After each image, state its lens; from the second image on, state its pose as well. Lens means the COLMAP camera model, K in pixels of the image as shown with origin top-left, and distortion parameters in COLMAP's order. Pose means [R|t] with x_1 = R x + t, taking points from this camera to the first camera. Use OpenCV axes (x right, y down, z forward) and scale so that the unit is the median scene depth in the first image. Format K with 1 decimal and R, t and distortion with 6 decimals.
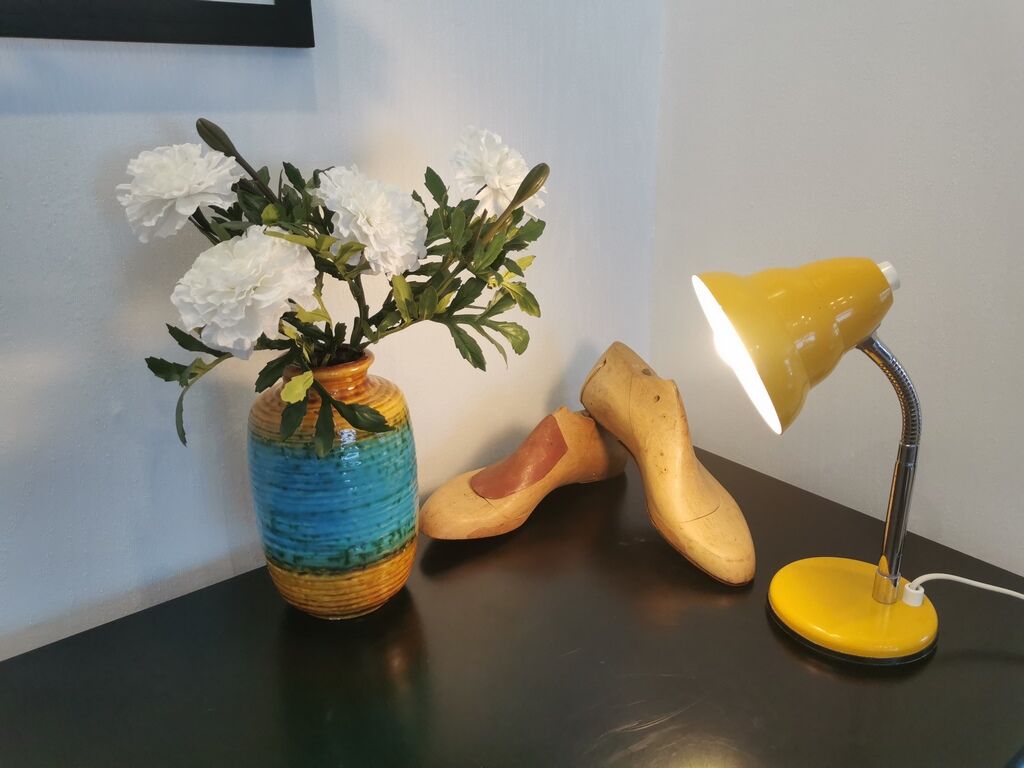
lens RADIAL K [[784.6, 0, 512.0], [0, 784.6, 384.0], [0, 0, 1]] dist [0.005169, 0.001827]
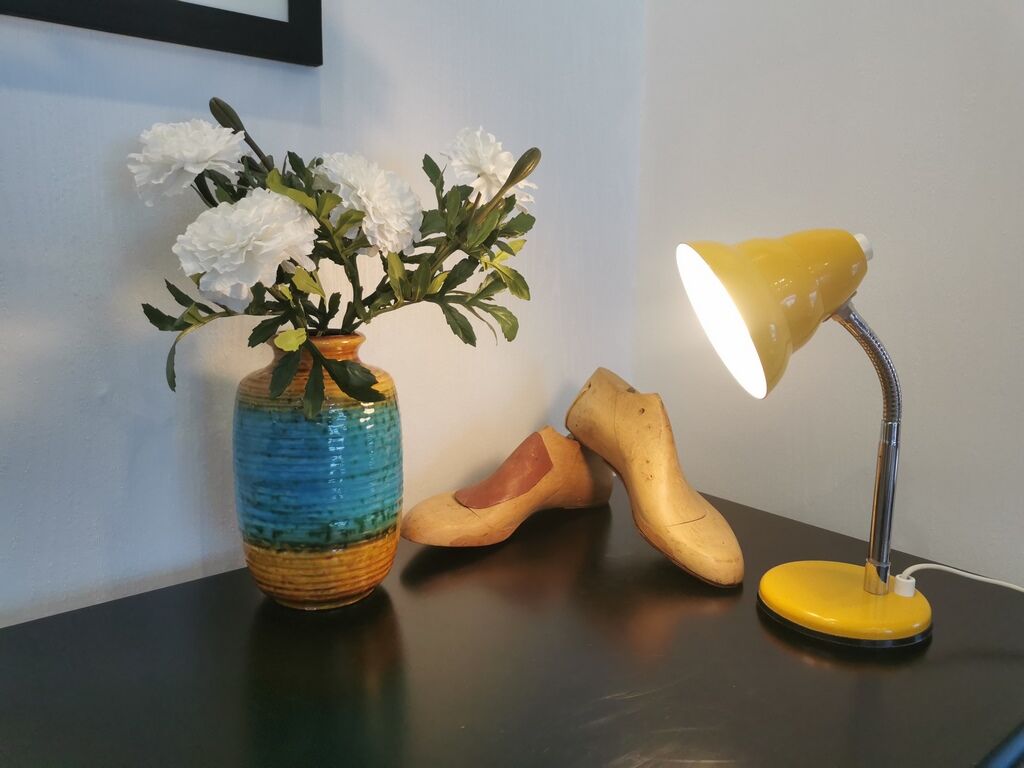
lens RADIAL K [[784.6, 0, 512.0], [0, 784.6, 384.0], [0, 0, 1]] dist [0.005169, 0.001827]
pose [[0.999447, 0.021069, 0.025740, -0.011448], [-0.016552, 0.986228, -0.164562, 0.193613], [-0.028853, 0.164045, 0.986031, 0.003520]]
